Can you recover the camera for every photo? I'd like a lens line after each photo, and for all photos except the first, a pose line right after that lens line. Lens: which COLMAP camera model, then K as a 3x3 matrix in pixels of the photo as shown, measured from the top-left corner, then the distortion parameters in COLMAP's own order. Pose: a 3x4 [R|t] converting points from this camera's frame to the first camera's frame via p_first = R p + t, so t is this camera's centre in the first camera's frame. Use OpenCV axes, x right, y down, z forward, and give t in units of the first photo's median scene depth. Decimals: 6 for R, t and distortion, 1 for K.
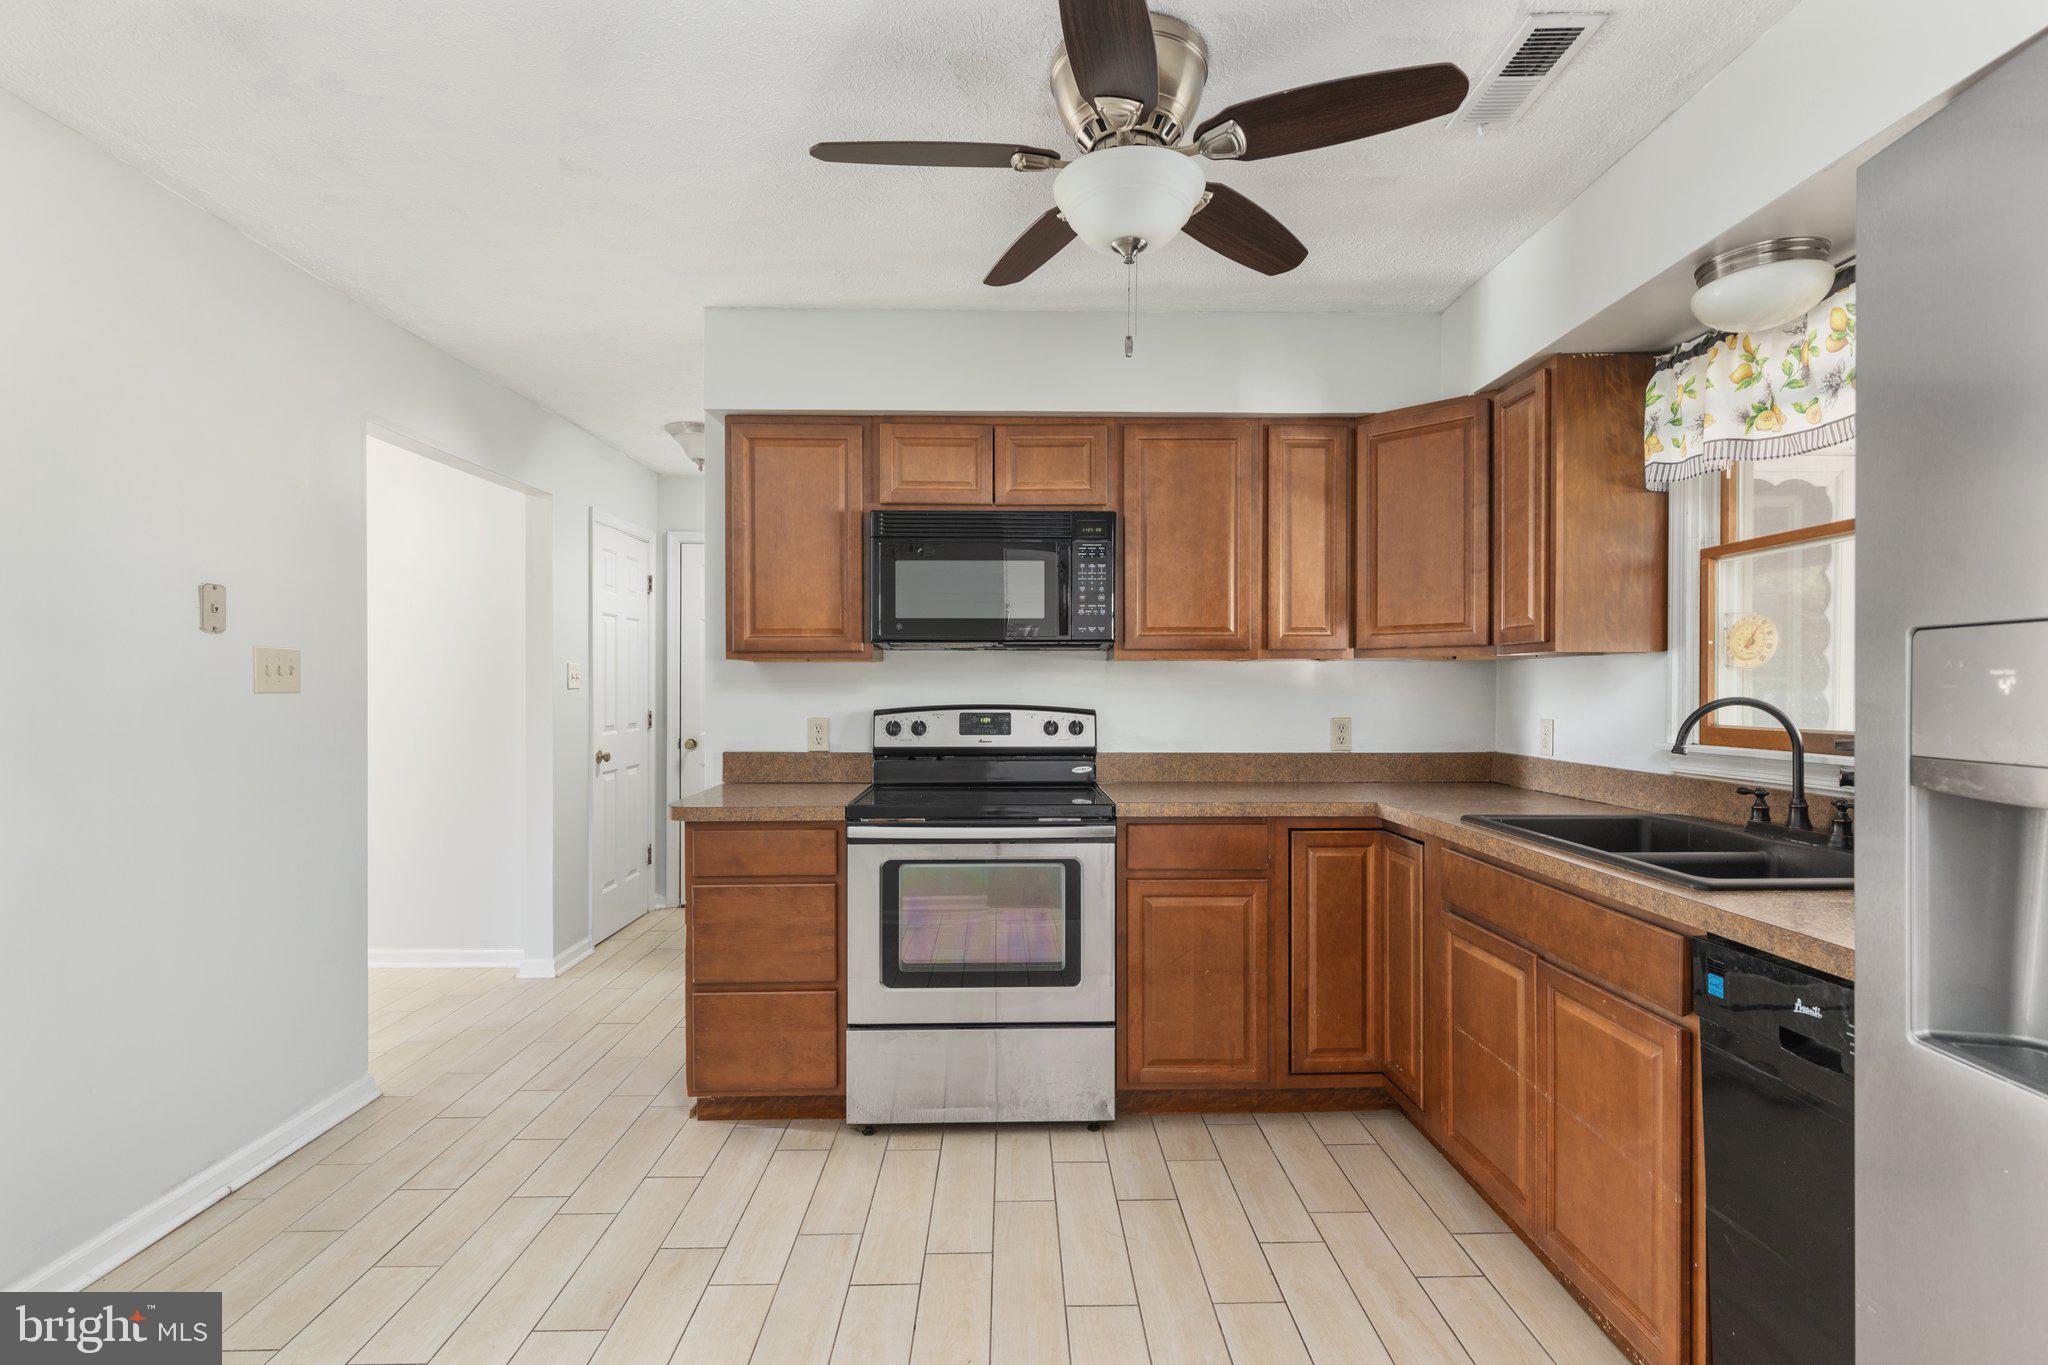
lens RADIAL K [[976.7, 0, 1032.5], [0, 976.7, 696.7], [0, 0, 1]] dist [-0.001537, -0.000525]
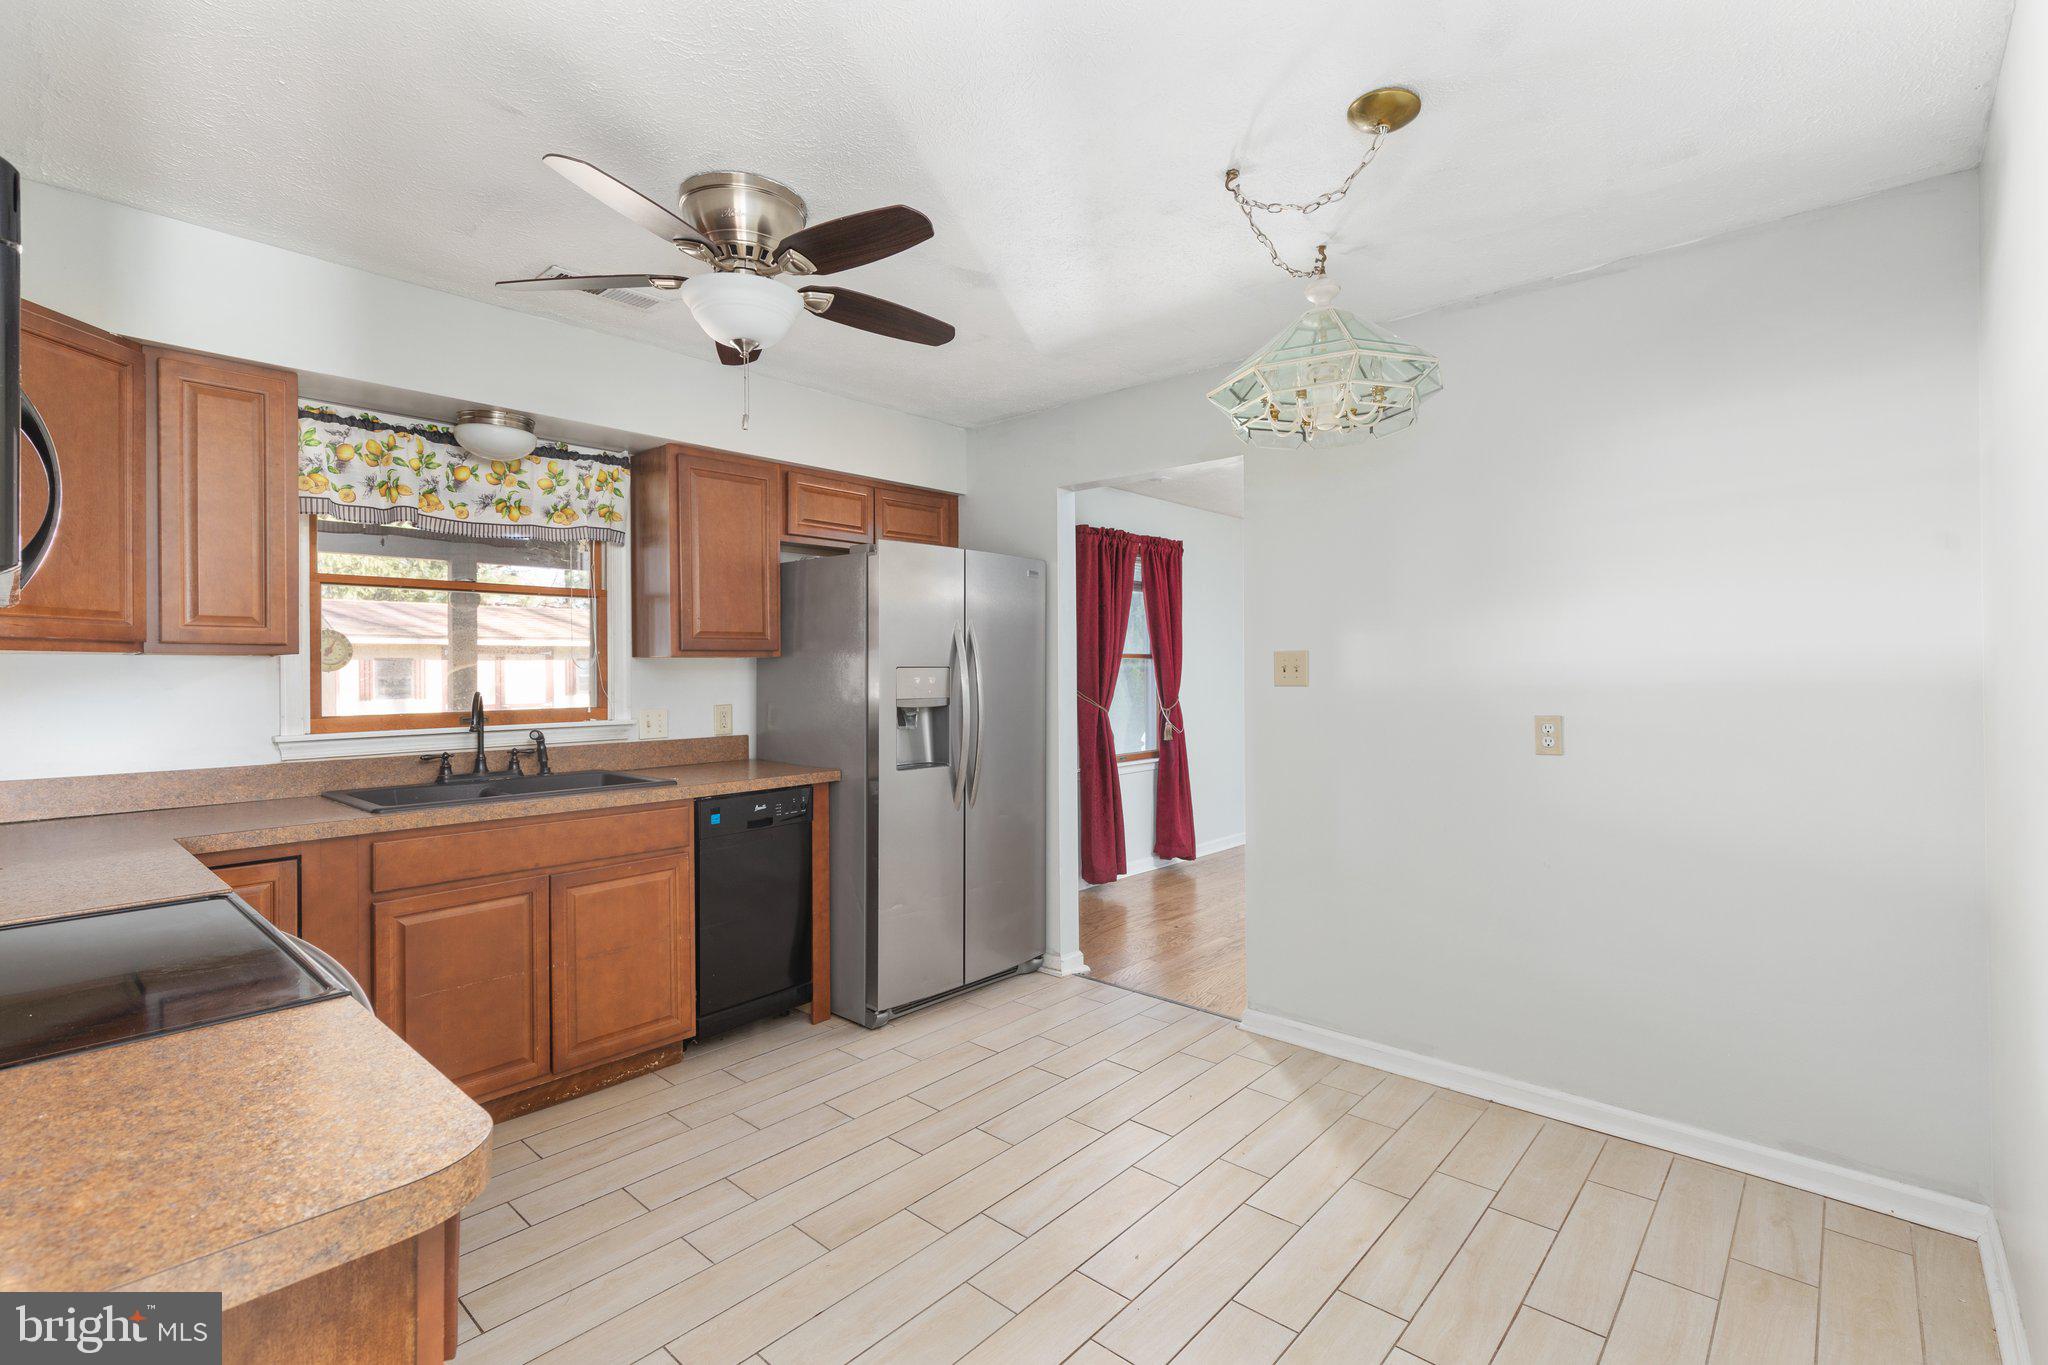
lens RADIAL K [[931.7, 0, 1030.4], [0, 931.7, 668.6], [0, 0, 1]] dist [0.004882, -0.000061]
pose [[-0.729125, 0.003319, 0.684372, -0.650548], [0.010330, 0.999928, 0.006155, -0.025862], [-0.684302, 0.011558, -0.729107, 1.052635]]
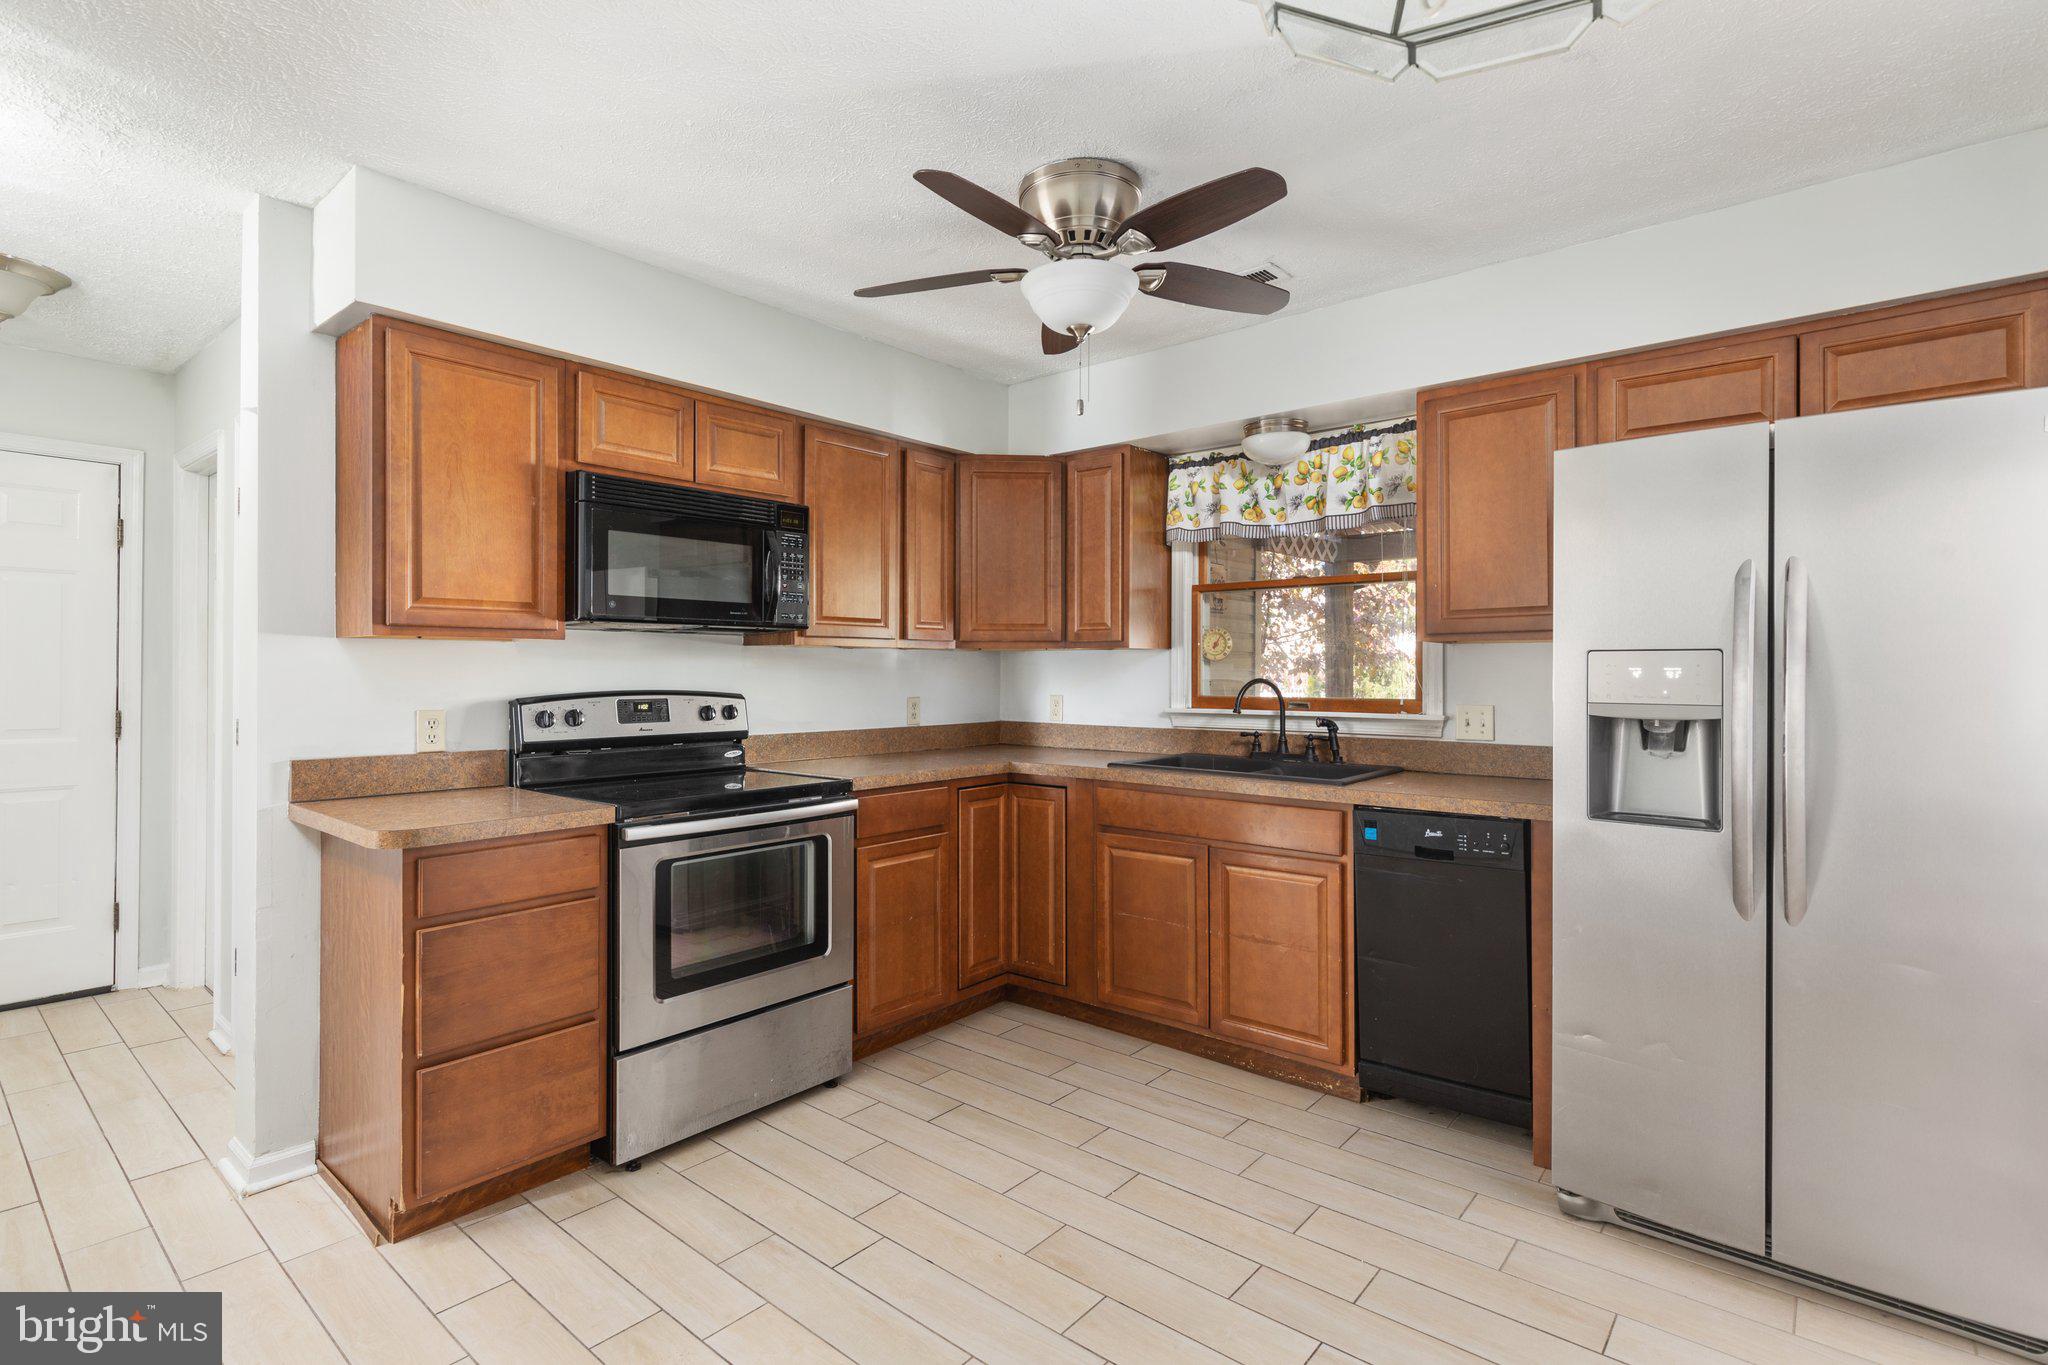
lens RADIAL K [[976.7, 0, 1014.9], [0, 976.7, 671.3], [0, 0, 1]] dist [-0.001537, -0.000525]
pose [[0.667157, -0.000111, 0.744917, -0.588615], [0.004662, 0.999981, -0.004027, -0.005257], [-0.744902, 0.006159, 0.667145, 0.133332]]
